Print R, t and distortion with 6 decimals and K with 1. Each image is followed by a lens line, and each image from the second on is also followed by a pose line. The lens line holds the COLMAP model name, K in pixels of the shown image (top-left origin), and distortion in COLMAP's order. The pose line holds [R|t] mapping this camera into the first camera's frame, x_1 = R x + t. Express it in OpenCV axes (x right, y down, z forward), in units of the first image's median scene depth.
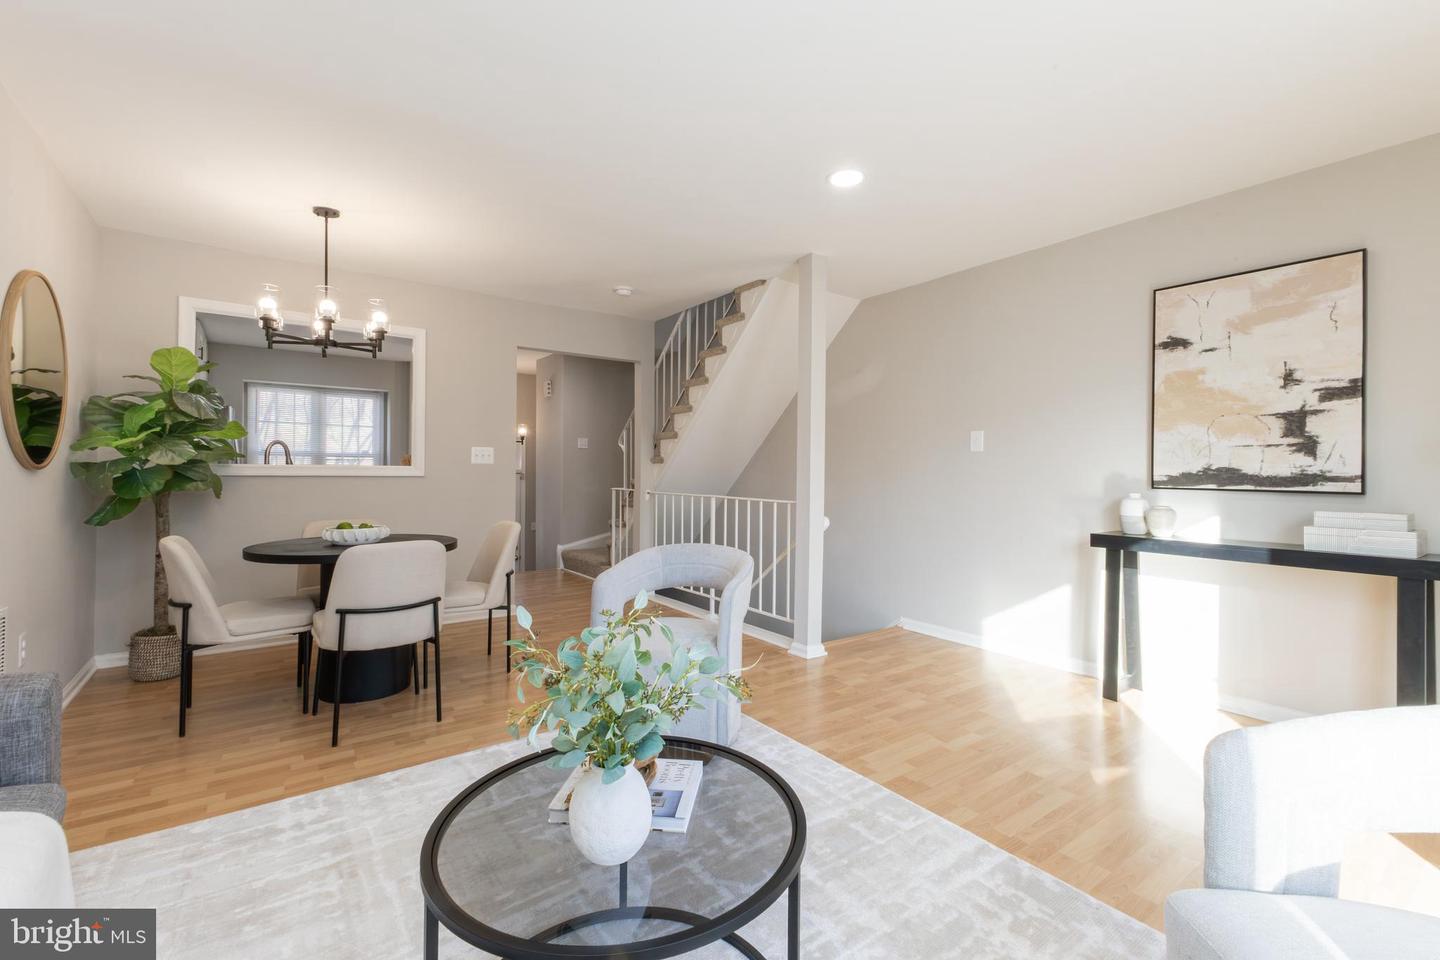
lens RADIAL K [[640.2, 0, 718.3], [0, 640.2, 477.1], [0, 0, 1]] dist [0.012350, 0.000274]
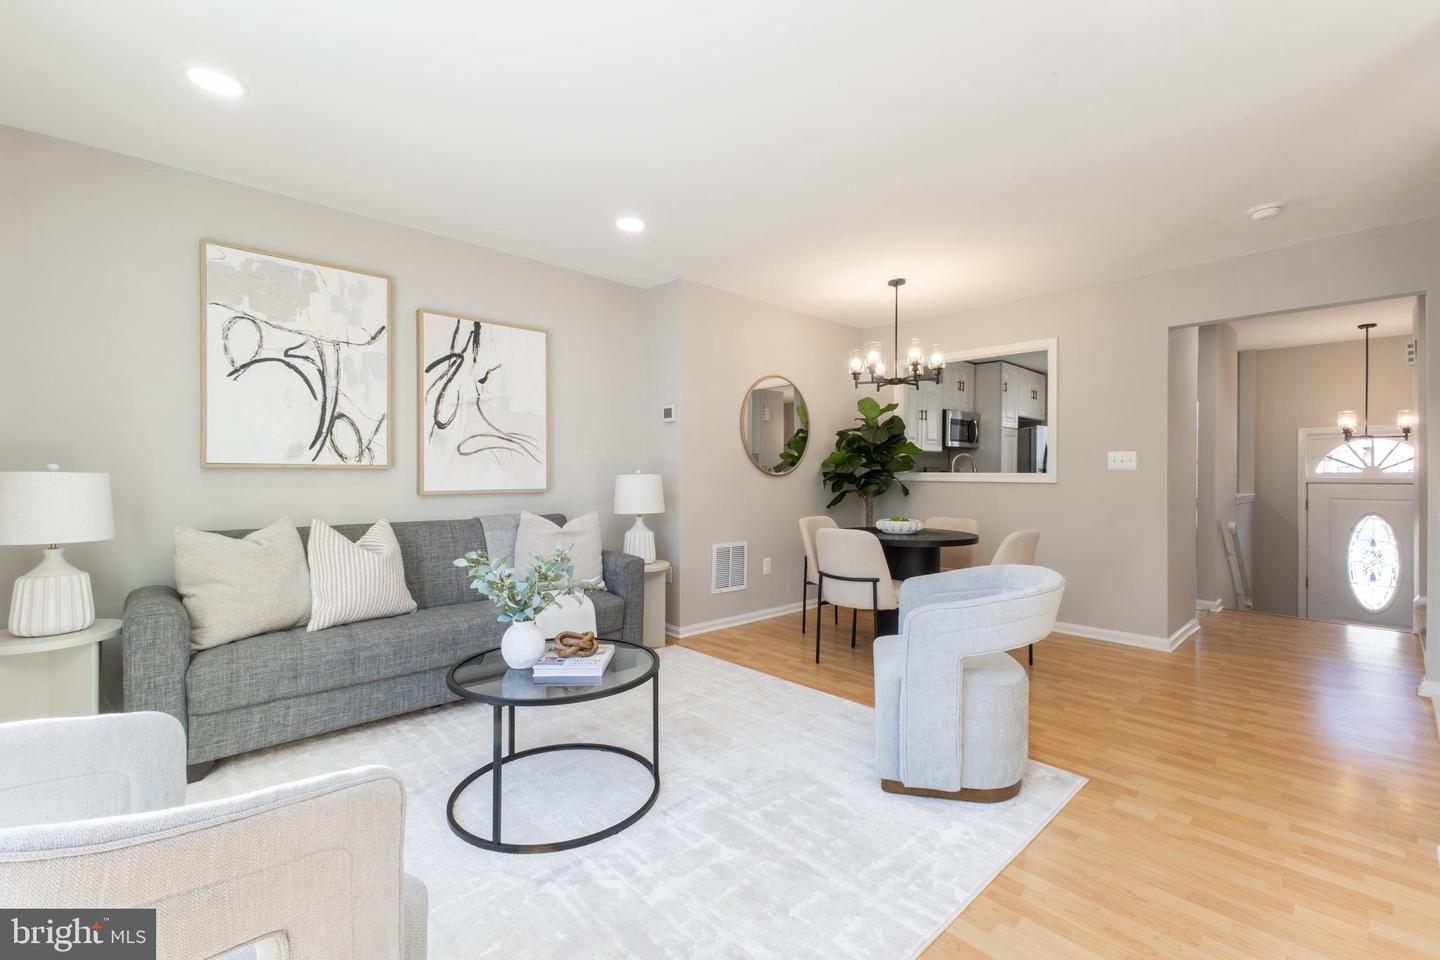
lens RADIAL K [[640.2, 0, 718.3], [0, 640.2, 477.1], [0, 0, 1]] dist [0.012350, 0.000274]
pose [[0.086286, -0.005997, -0.996252, 0.852788], [-0.012701, 0.999894, -0.007119, 0.005361], [0.996189, 0.013268, 0.086201, 0.646699]]
